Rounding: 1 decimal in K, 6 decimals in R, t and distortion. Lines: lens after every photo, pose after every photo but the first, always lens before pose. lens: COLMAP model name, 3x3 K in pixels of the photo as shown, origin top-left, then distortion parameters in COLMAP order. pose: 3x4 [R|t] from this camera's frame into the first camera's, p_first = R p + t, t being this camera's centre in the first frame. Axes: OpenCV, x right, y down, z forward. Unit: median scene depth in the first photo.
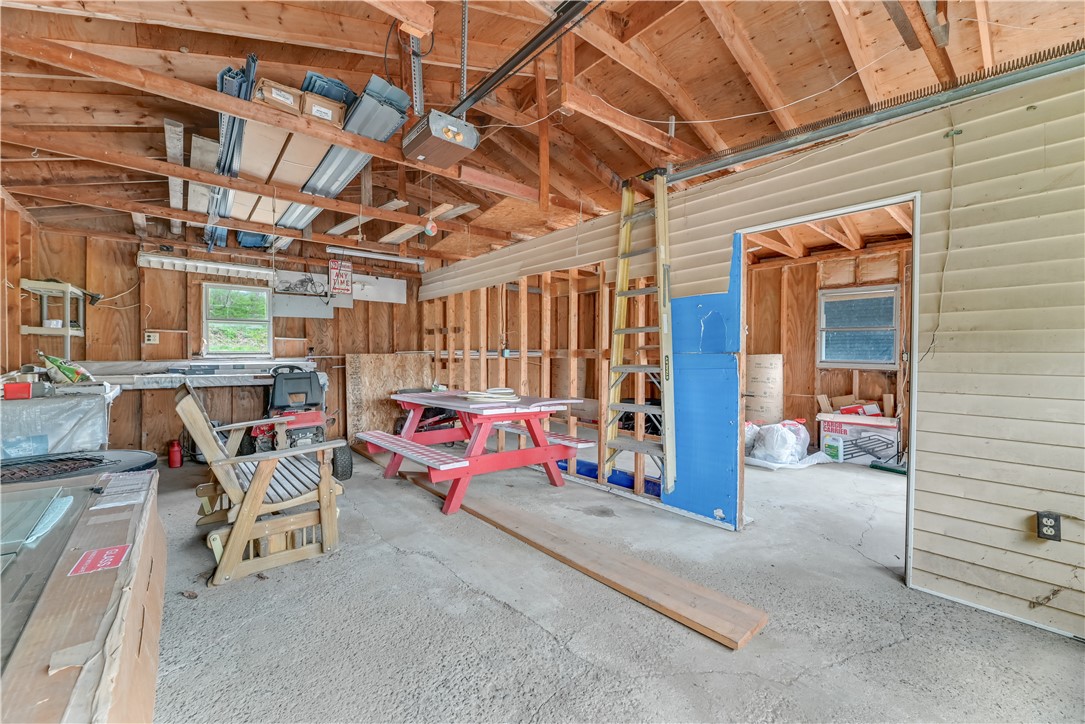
lens RADIAL K [[437.3, 0, 532.2], [0, 437.3, 369.0], [0, 0, 1]] dist [-0.004961, -0.000388]
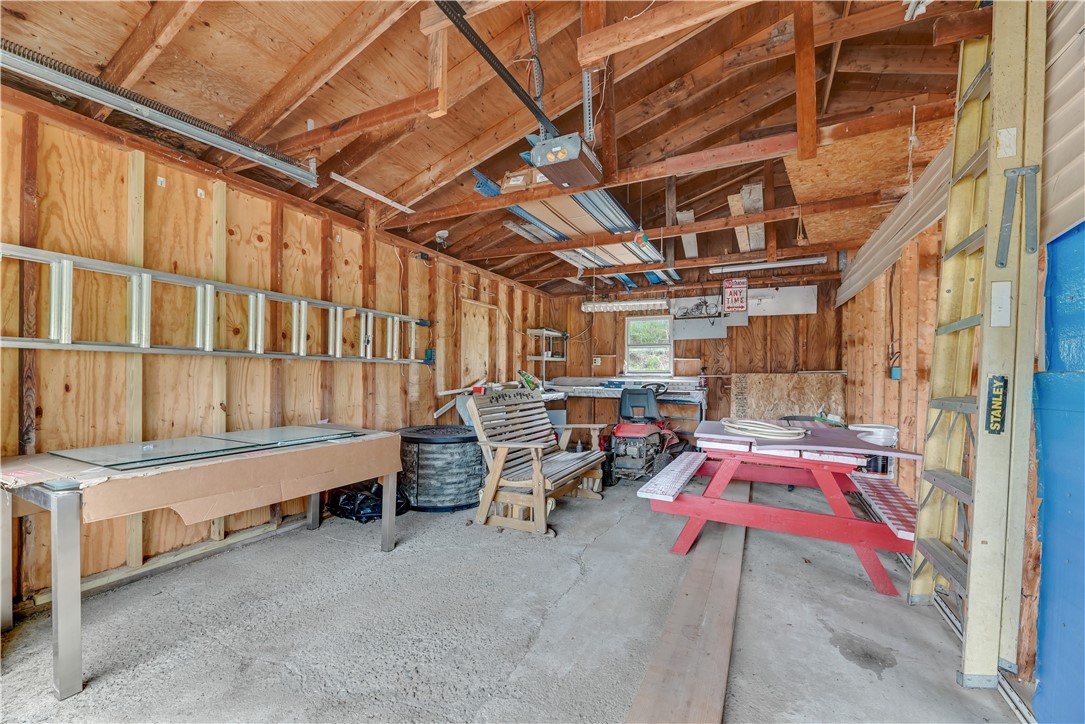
lens RADIAL K [[437.3, 0, 532.2], [0, 437.3, 369.0], [0, 0, 1]] dist [-0.004961, -0.000388]
pose [[0.394862, -0.007094, -0.918713, 0.292759], [-0.041721, 0.998800, -0.025645, -0.001318], [0.917793, 0.048456, 0.394092, 0.220254]]
